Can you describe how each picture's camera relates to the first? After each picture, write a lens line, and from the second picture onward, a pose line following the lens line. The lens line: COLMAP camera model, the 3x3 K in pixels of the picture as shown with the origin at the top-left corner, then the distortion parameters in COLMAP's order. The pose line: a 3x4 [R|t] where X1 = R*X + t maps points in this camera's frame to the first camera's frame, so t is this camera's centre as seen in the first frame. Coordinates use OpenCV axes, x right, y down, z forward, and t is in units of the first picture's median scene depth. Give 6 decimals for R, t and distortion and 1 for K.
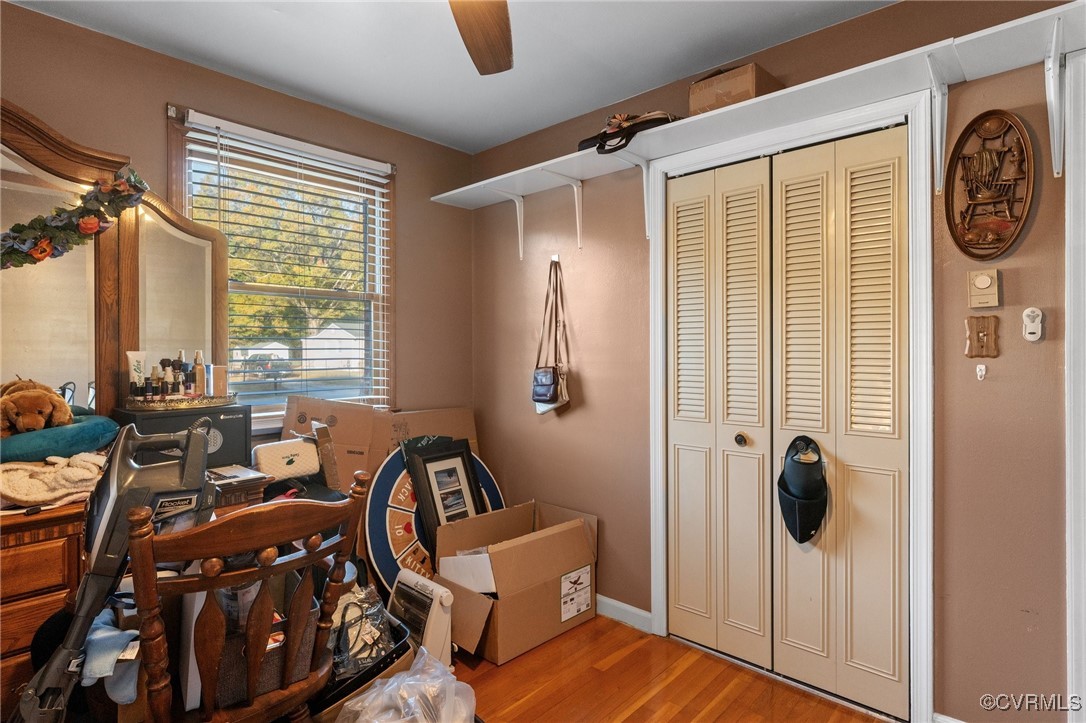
lens RADIAL K [[570.8, 0, 543.7], [0, 570.8, 353.9], [0, 0, 1]] dist [0.000109, 0.000020]
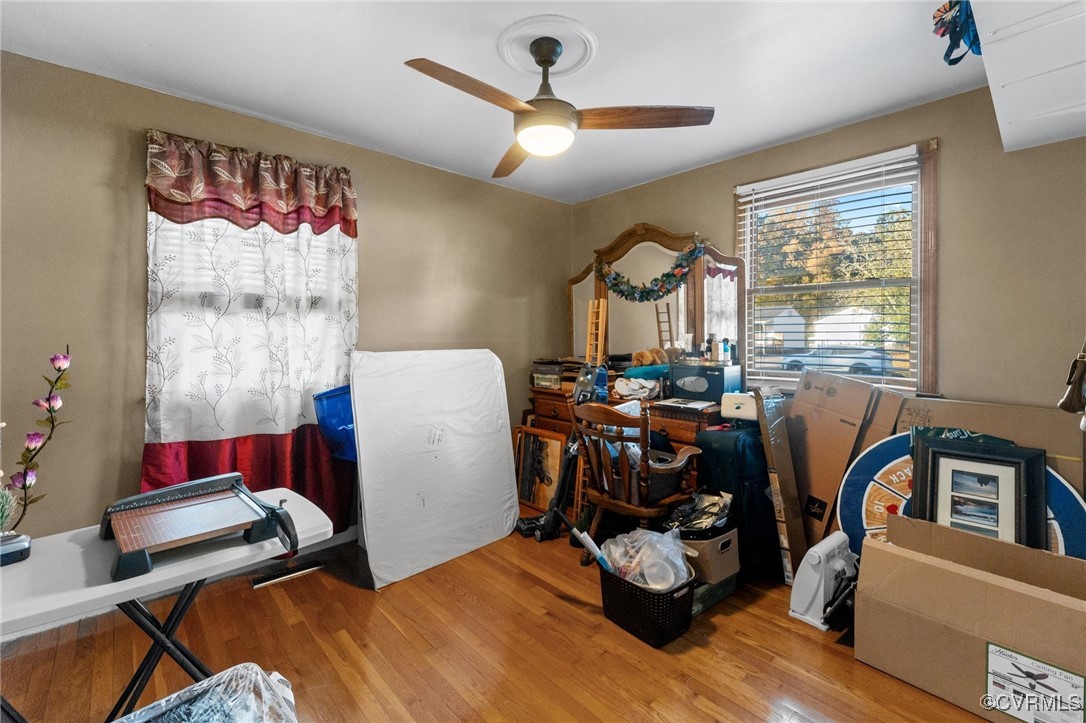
lens RADIAL K [[482.9, 0, 542.7], [0, 482.9, 341.6], [0, 0, 1]] dist [0.000423, 0.000261]
pose [[-0.097647, 0.018525, -0.995049, 0.675111], [-0.005049, 0.999805, 0.019109, -0.004912], [0.995208, 0.006890, -0.097534, 0.474036]]
